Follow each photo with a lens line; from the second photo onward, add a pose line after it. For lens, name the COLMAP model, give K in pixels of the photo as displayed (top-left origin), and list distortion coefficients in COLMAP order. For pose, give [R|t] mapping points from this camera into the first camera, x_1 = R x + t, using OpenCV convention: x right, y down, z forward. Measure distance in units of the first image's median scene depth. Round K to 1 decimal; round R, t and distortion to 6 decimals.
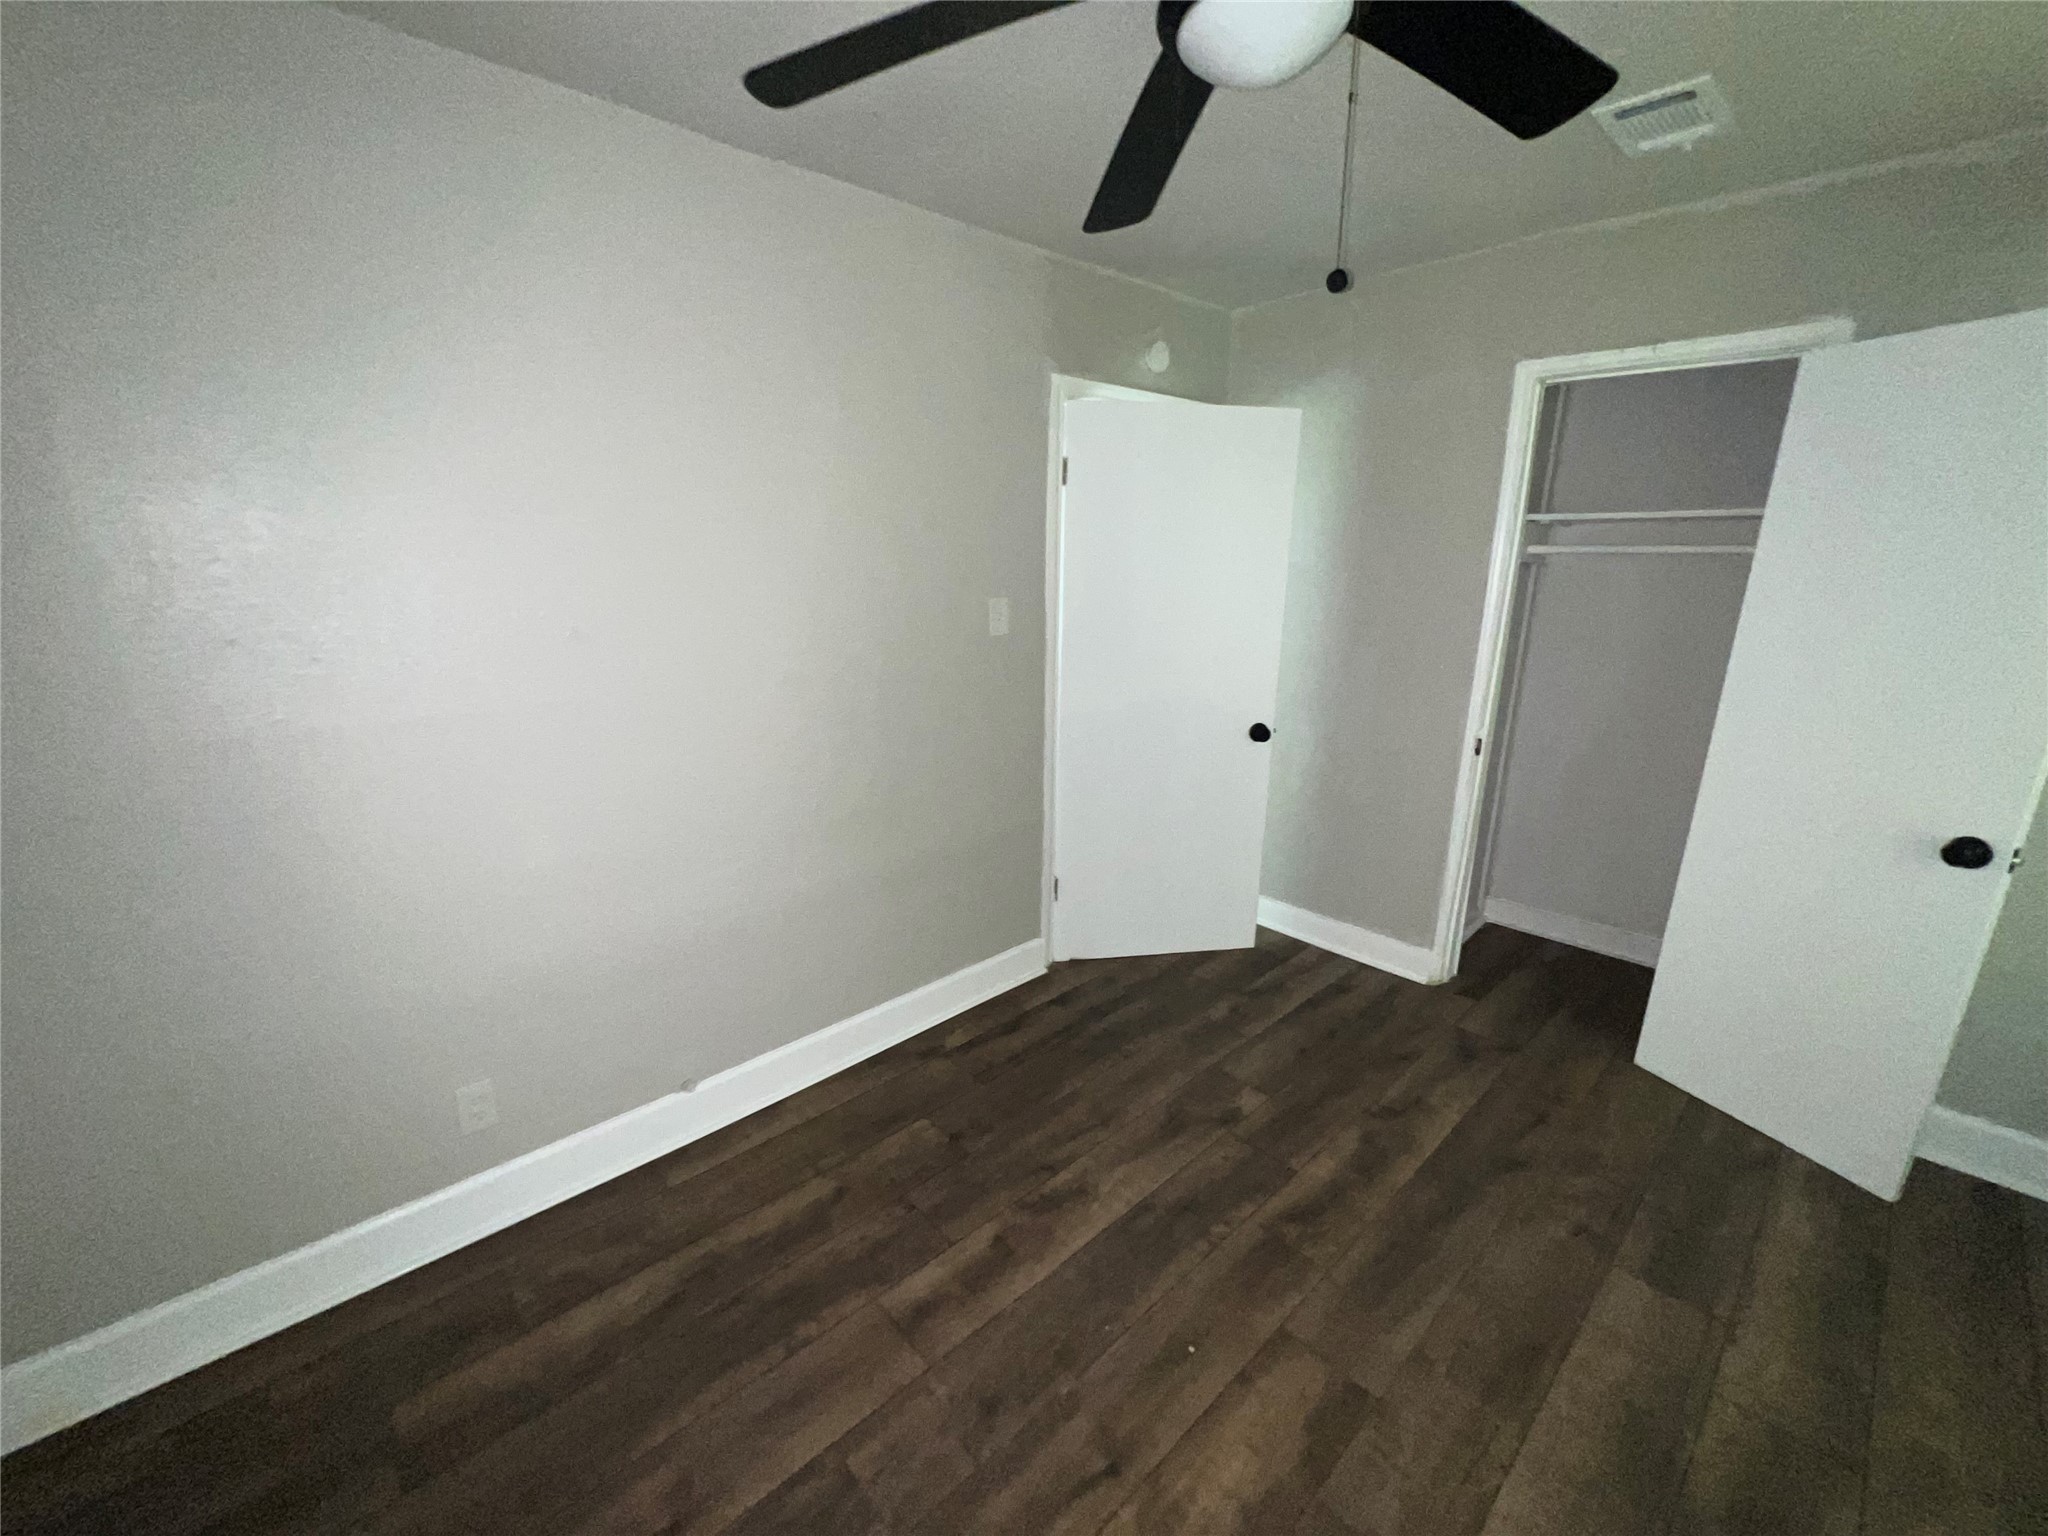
lens RADIAL K [[818.2, 0, 1024.0], [0, 818.2, 768.0], [0, 0, 1]] dist [0.000764, -0.000156]
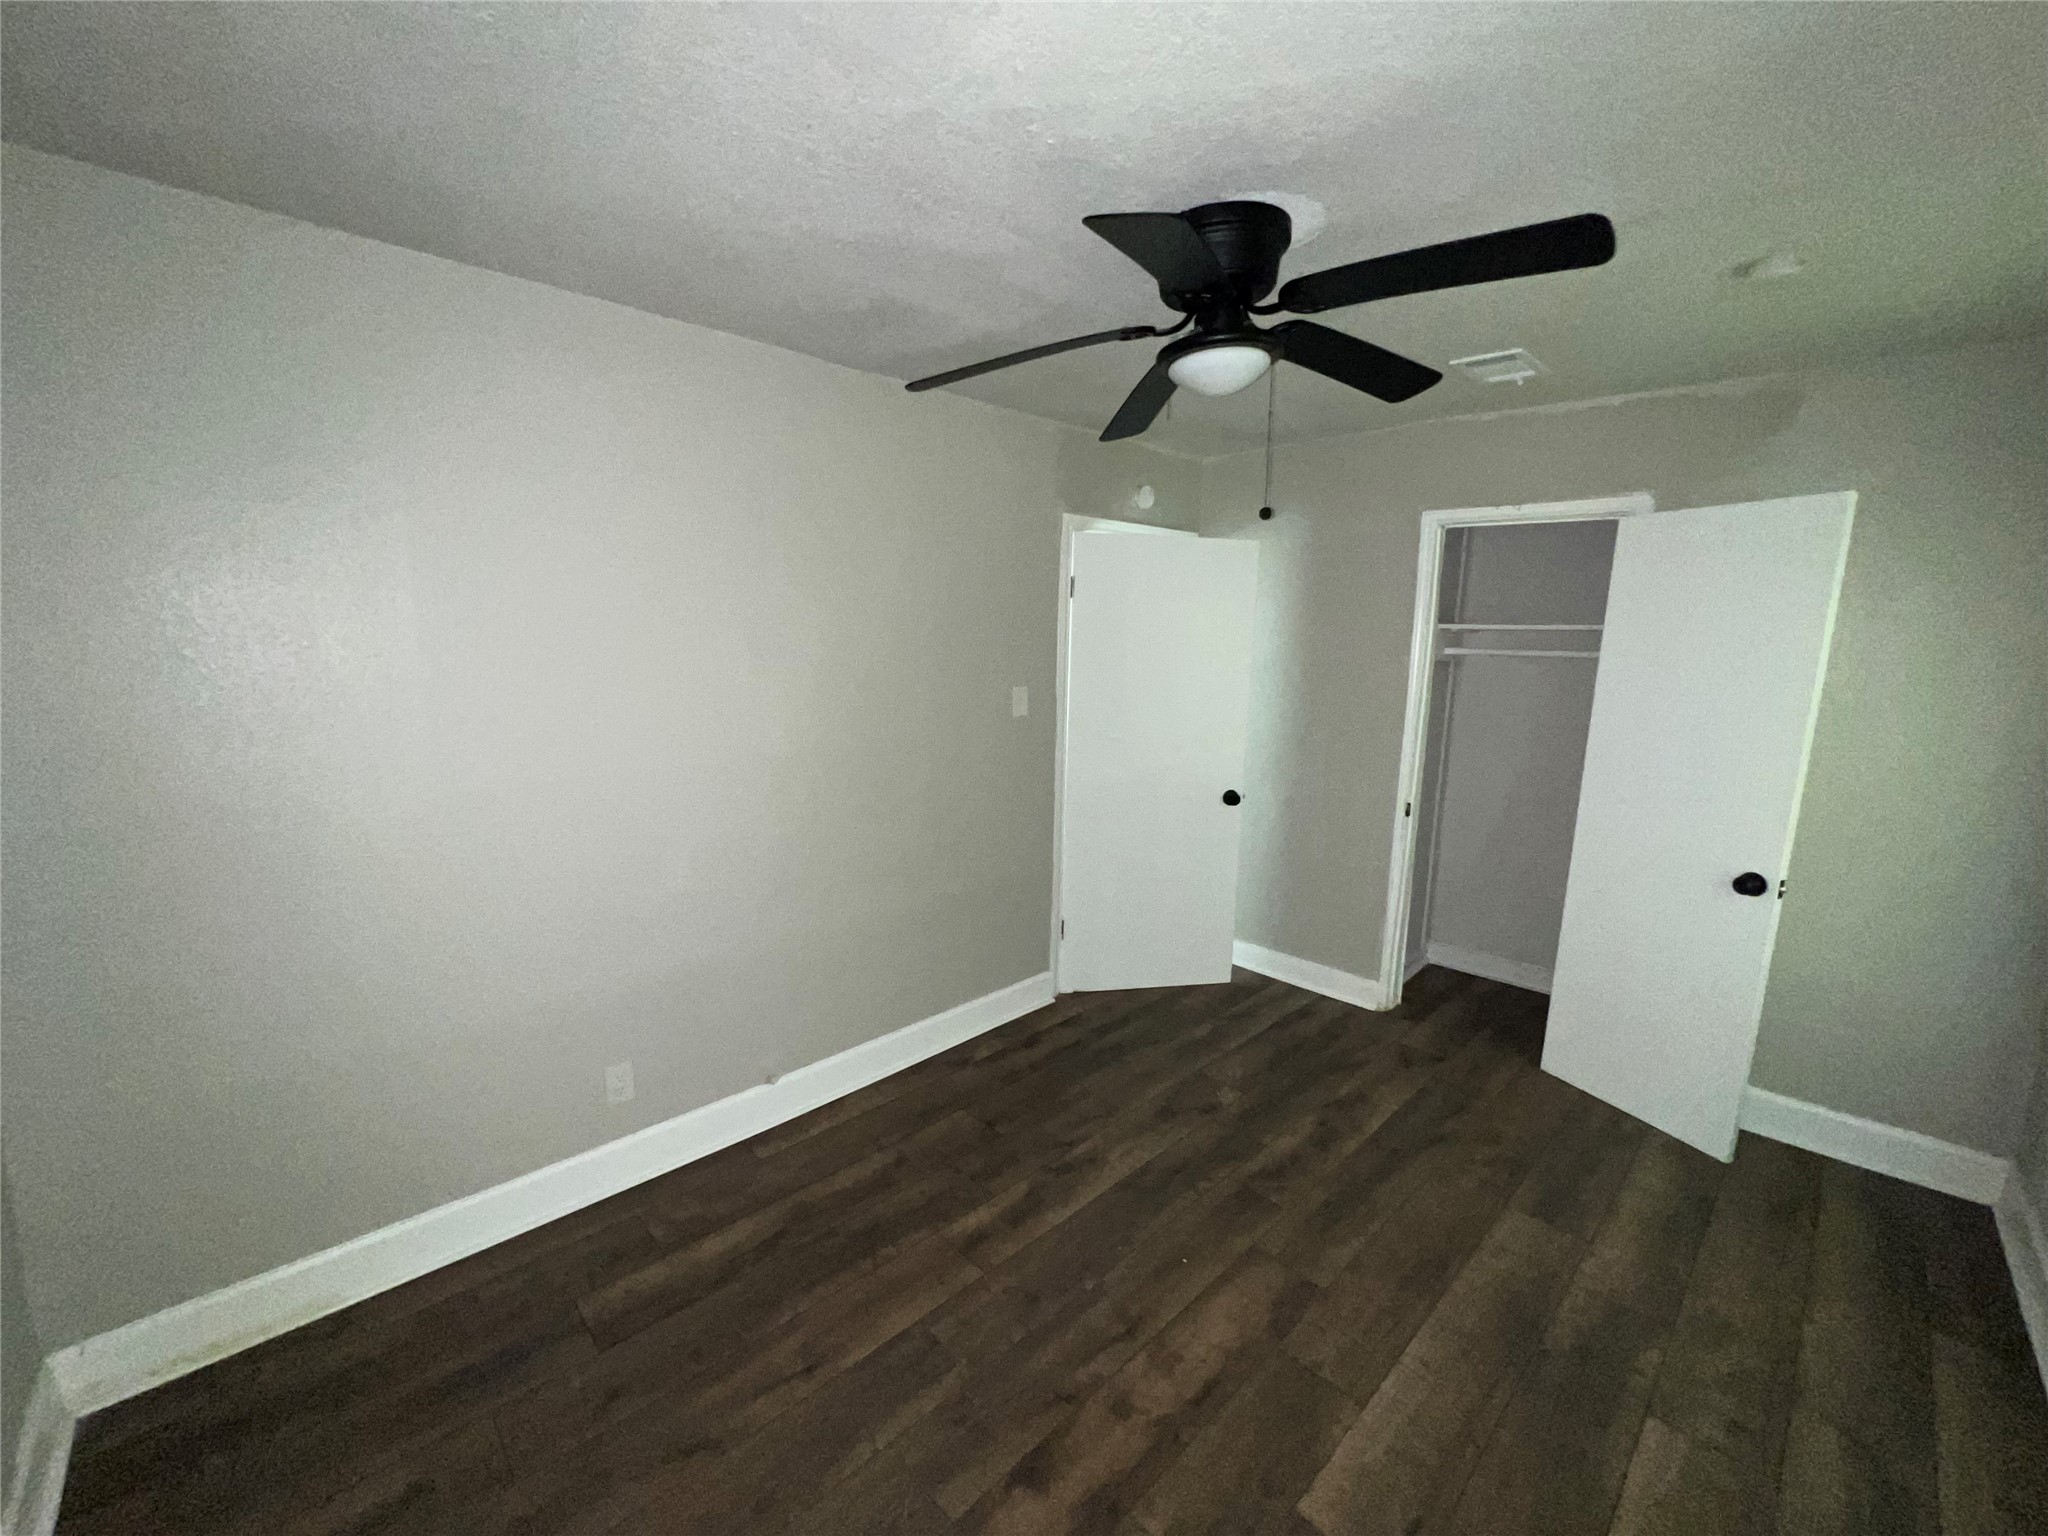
lens RADIAL K [[818.2, 0, 1024.0], [0, 818.2, 768.0], [0, 0, 1]] dist [0.000764, -0.000156]
pose [[0.999640, 0.007662, 0.025727, -0.069187], [-0.005247, 0.995685, -0.092654, 0.036892], [-0.026326, 0.092486, 0.995366, -0.276798]]
